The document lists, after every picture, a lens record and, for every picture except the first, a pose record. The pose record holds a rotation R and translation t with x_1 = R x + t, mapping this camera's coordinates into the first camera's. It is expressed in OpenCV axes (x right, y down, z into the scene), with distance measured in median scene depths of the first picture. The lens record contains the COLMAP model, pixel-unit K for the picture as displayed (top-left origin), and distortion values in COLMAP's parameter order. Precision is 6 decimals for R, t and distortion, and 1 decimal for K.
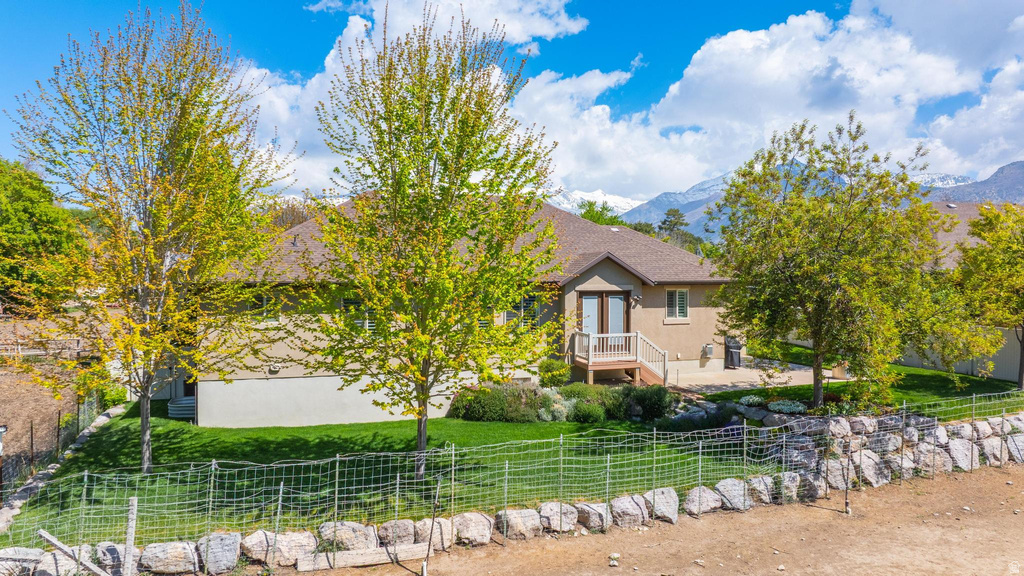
lens RADIAL K [[722.2, 0, 526.9], [0, 722.2, 287.3], [0, 0, 1]] dist [-0.007740, 0.001705]
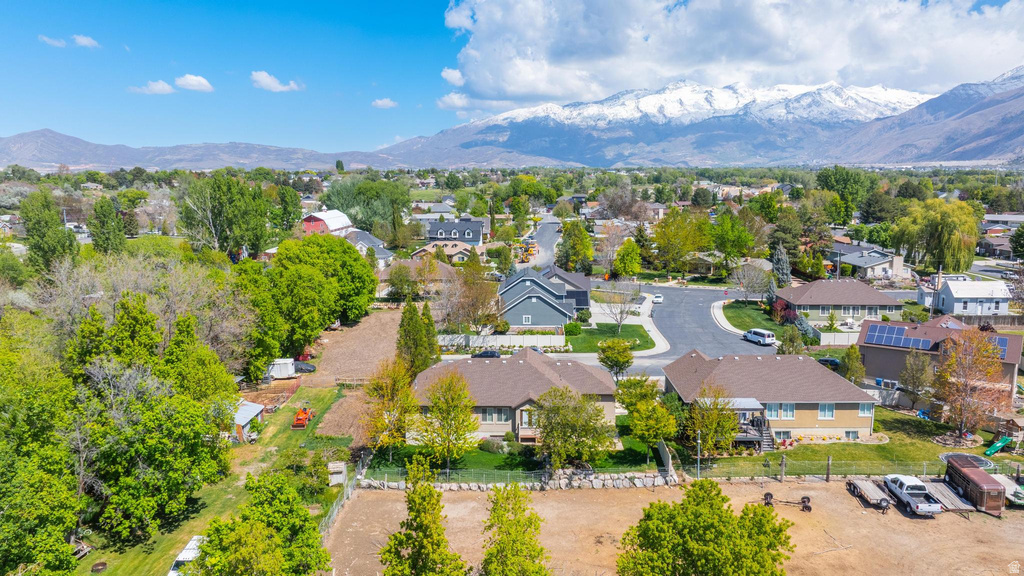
lens RADIAL K [[722.2, 0, 526.9], [0, 722.2, 287.3], [0, 0, 1]] dist [-0.007740, 0.001705]
pose [[0.940376, 0.052270, -0.336096, 1.448787], [-0.007089, 0.990919, 0.134274, -1.210794], [0.340063, -0.123886, 0.932207, -2.320651]]
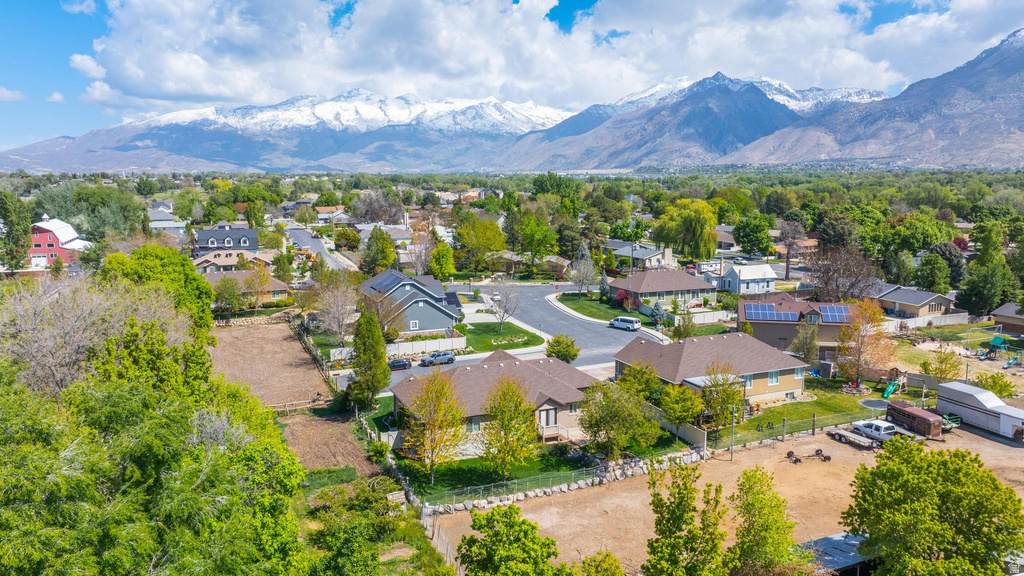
lens RADIAL K [[704.7, 0, 512.0], [0, 704.7, 288.0], [0, 0, 1]] dist [-0.010804, -0.001842]
pose [[0.997162, -0.007338, 0.074921, -0.344613], [-0.002373, 0.991680, 0.128702, -1.165573], [-0.075242, -0.128515, 0.988849, -2.422040]]
